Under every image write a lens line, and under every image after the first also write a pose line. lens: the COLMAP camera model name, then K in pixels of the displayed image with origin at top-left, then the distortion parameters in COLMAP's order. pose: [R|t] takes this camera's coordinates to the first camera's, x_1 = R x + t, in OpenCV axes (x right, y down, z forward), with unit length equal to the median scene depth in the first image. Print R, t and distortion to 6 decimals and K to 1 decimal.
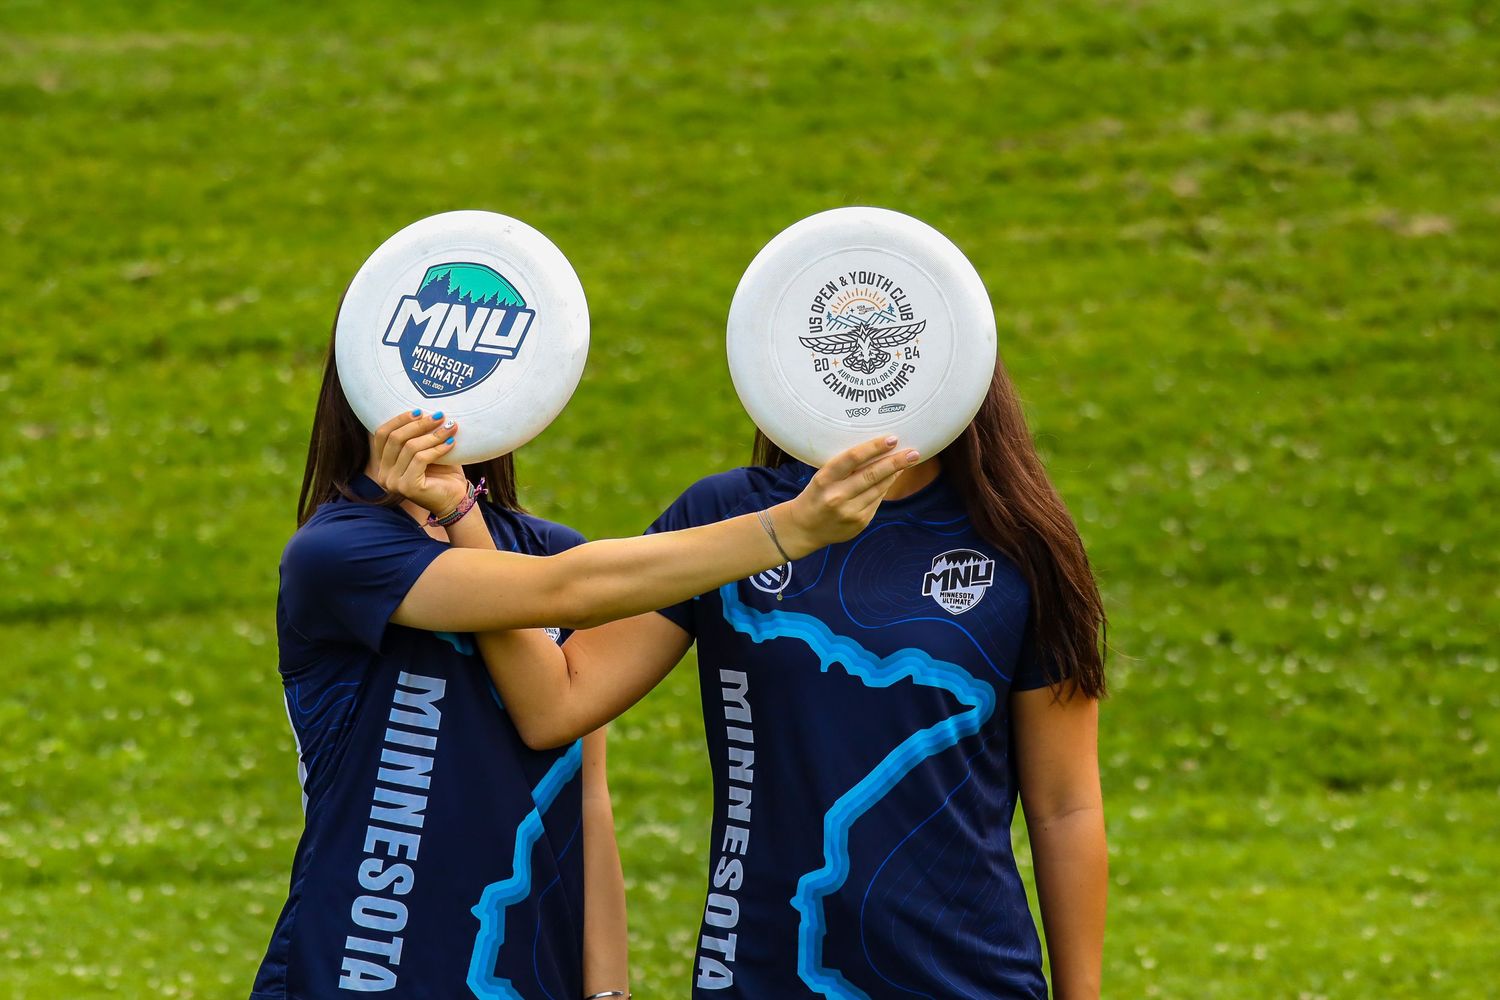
lens RADIAL K [[5279.6, 0, 777.2], [0, 5279.6, 499.4], [0, 0, 1]] dist [-0.043749, -3.108675]
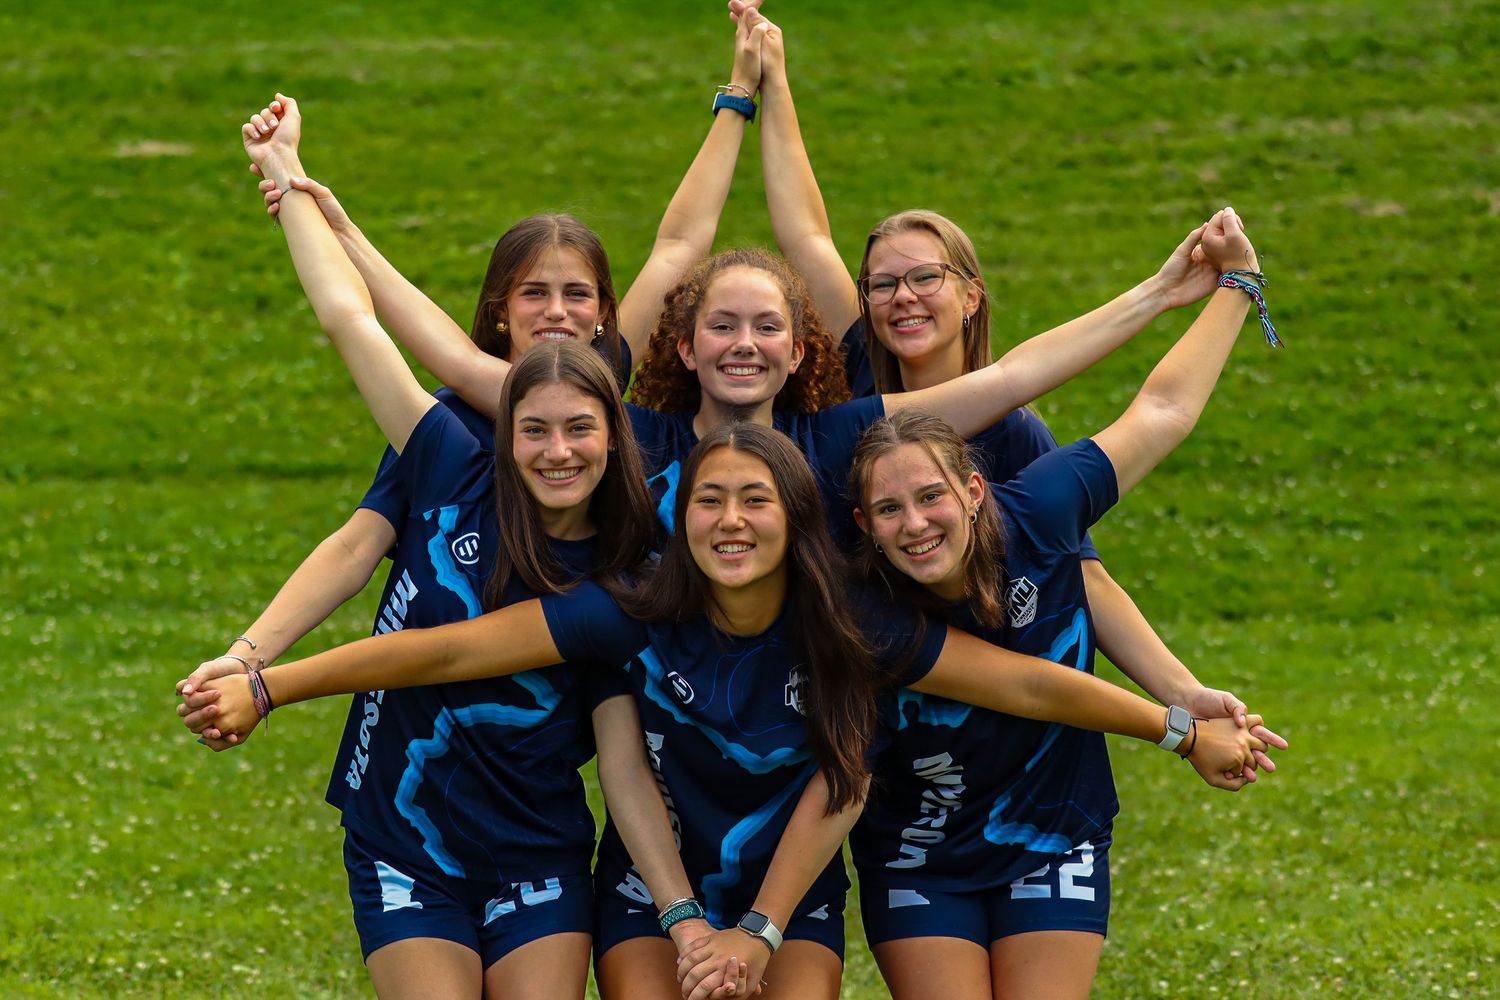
lens RADIAL K [[4921.9, 0, 750.0], [0, 4921.9, 500.0], [0, 0, 1]] dist [-0.163032, -0.603046]
pose [[0.996347, 0.026118, -0.081303, 0.068764], [-0.024821, 0.999549, 0.016931, 0.003882], [0.081708, -0.014851, 0.996546, -0.239038]]
